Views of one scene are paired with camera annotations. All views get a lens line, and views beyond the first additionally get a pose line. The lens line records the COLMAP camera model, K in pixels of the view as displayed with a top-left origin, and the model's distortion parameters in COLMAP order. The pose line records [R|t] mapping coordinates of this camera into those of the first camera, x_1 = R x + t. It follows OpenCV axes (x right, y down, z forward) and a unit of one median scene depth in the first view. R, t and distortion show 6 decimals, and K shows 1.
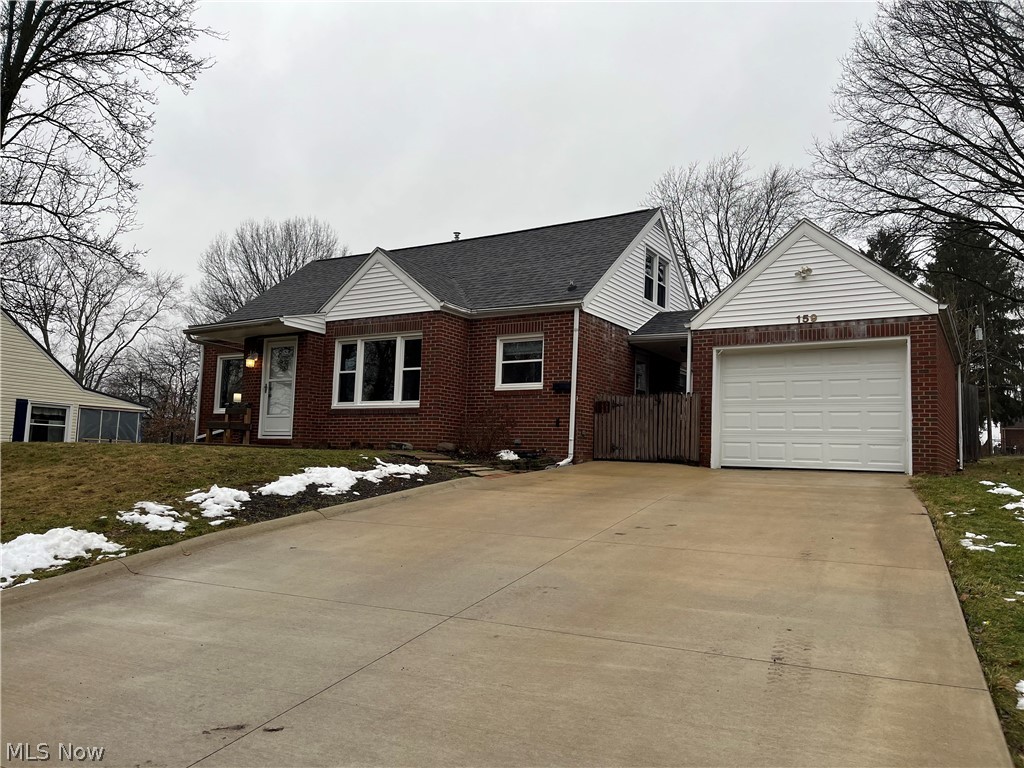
lens RADIAL K [[770.4, 0, 512.8], [0, 770.4, 384.8], [0, 0, 1]] dist [0.058047, -0.081595]
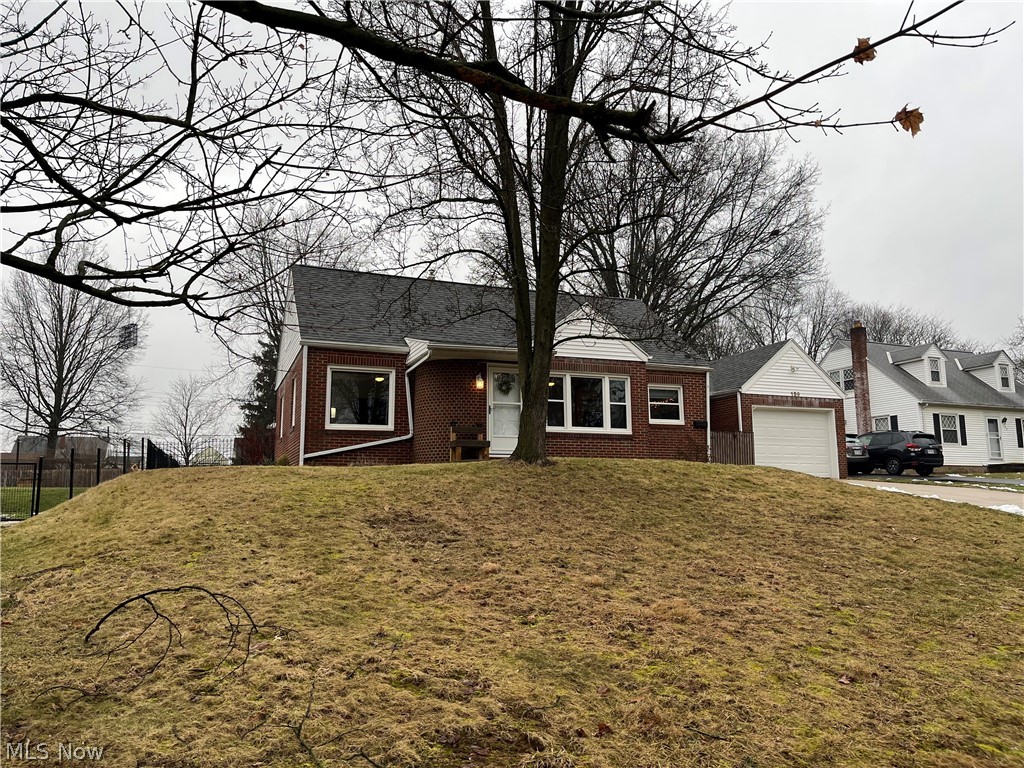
lens RADIAL K [[770.4, 0, 512.1], [0, 770.4, 383.7], [0, 0, 1]] dist [0.058047, -0.081595]
pose [[0.590368, 0.085087, 0.802637, -1.252854], [-0.055976, 0.996350, -0.064450, 0.038415], [-0.805191, -0.006879, 0.592976, 0.388001]]
